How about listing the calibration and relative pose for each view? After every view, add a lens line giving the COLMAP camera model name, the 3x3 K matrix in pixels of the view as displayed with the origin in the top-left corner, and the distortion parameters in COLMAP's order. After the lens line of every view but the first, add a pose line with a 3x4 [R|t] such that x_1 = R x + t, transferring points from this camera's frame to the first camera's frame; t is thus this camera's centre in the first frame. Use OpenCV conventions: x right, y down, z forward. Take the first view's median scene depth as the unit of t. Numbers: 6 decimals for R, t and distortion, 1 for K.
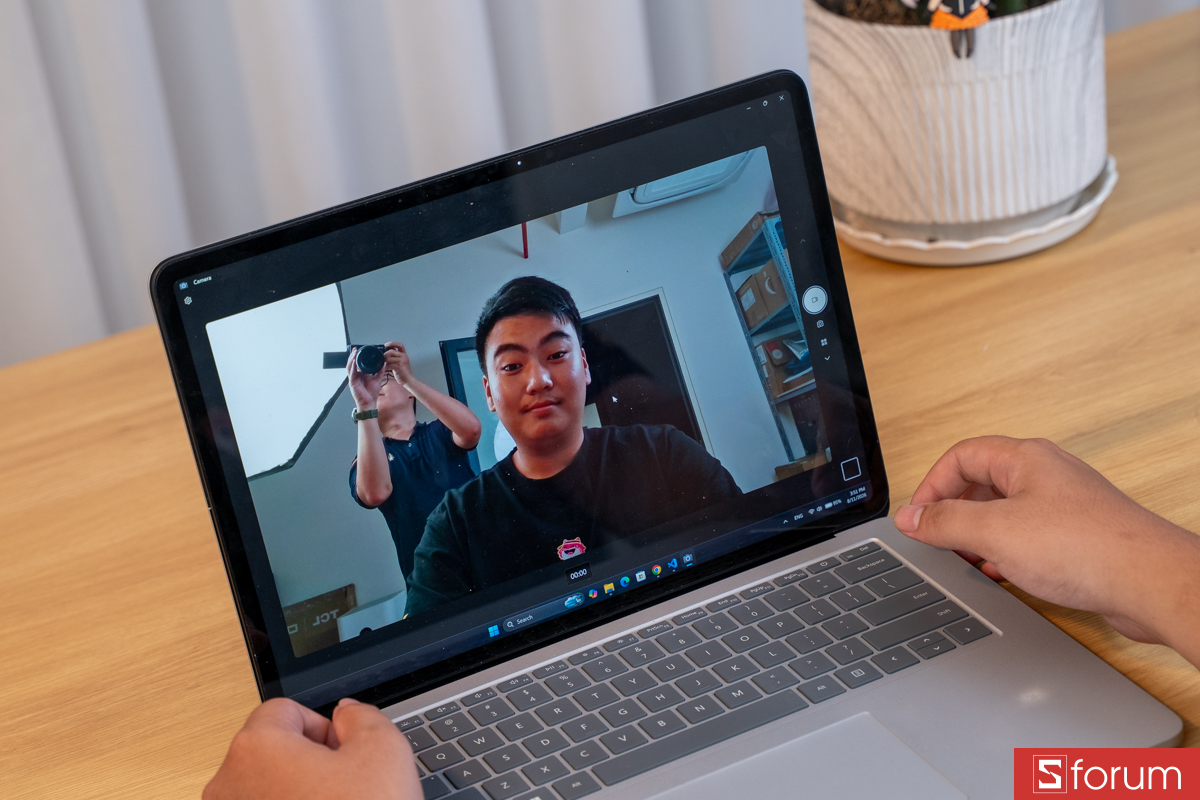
lens RADIAL K [[2909.2, 0, 624.5], [0, 2909.2, 432.1], [0, 0, 1]] dist [0.145336, 0.000000]
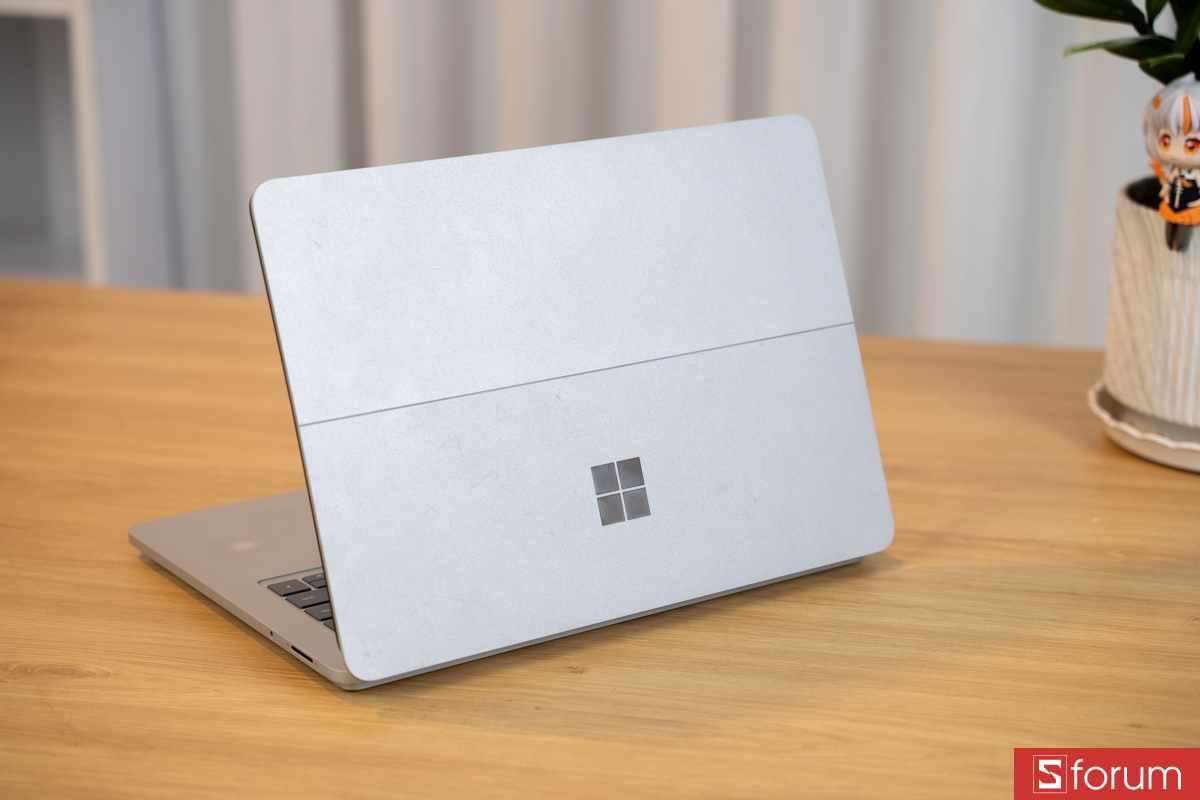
lens RADIAL K [[2521.4, 0, 619.3], [0, 2521.4, 414.3], [0, 0, 1]] dist [0.292725, 0.000000]
pose [[0.808121, 0.302006, -0.505700, 0.415685], [-0.371763, 0.927457, -0.040206, 0.033322], [0.456872, 0.220491, 0.861772, 0.156293]]
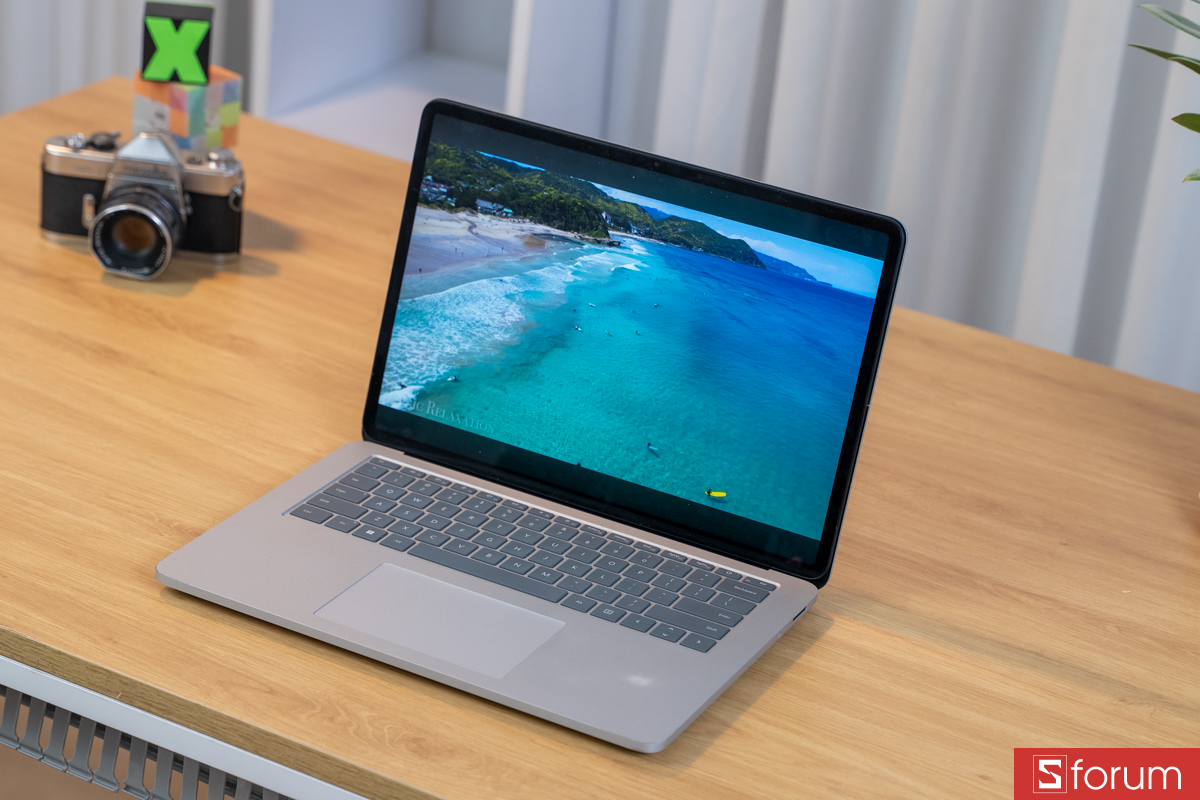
lens RADIAL K [[3028.4, 0, 593.4], [0, 3028.4, 399.6], [0, 0, 1]] dist [0.149809, 0.000000]
pose [[0.563277, 0.490273, -0.665095, 0.742097], [-0.532943, 0.830695, 0.160989, -0.167737], [0.631420, 0.263776, 0.729199, -0.012230]]
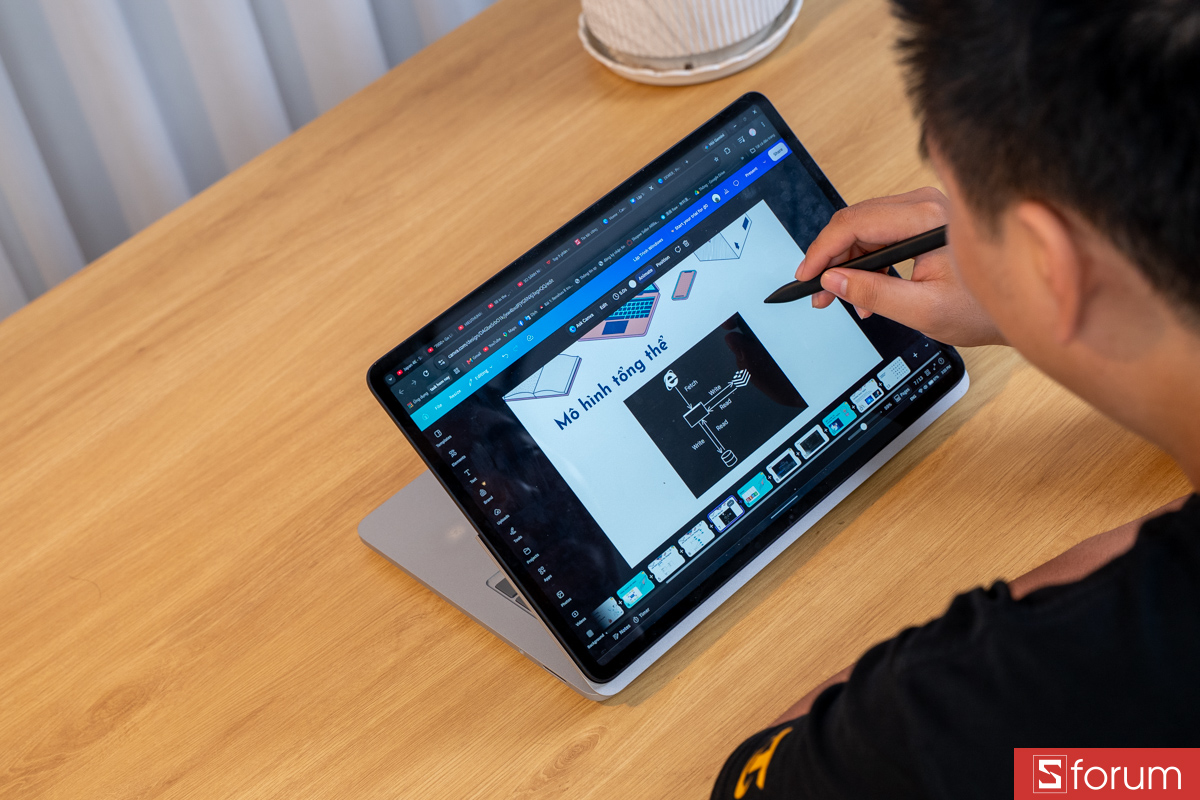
lens RADIAL K [[2210.0, 0, 613.8], [0, 2210.0, 400.8], [0, 0, 1]] dist [0.021346, 0.000000]
pose [[0.953555, -0.240791, 0.180979, -0.154340], [0.201041, 0.956165, 0.212911, -0.147161], [-0.224313, -0.166639, 0.960164, 0.006297]]
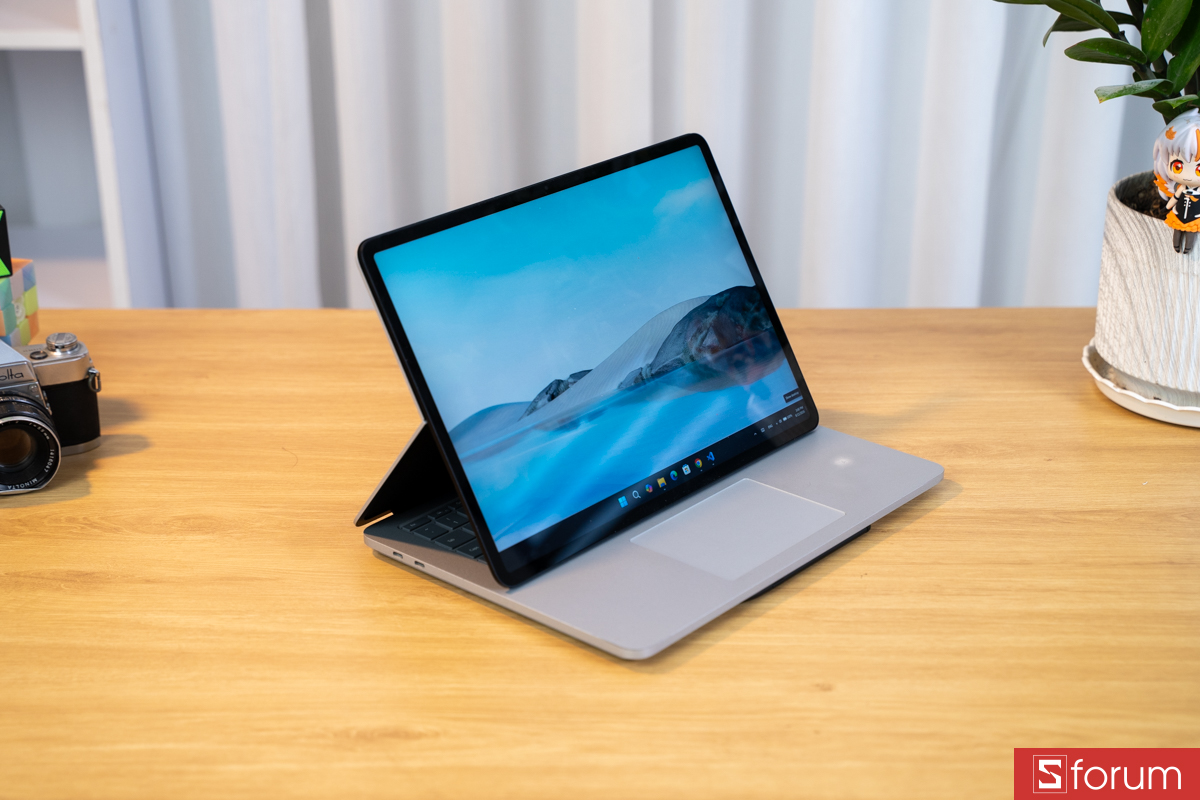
lens RADIAL K [[2004.1, 0, 593.2], [0, 2004.1, 413.8], [0, 0, 1]] dist [0.158970, 0.000000]
pose [[0.896144, 0.276265, -0.347281, 0.199720], [-0.295017, 0.955491, -0.001179, 0.012196], [0.331498, 0.103510, 0.937760, 0.119218]]
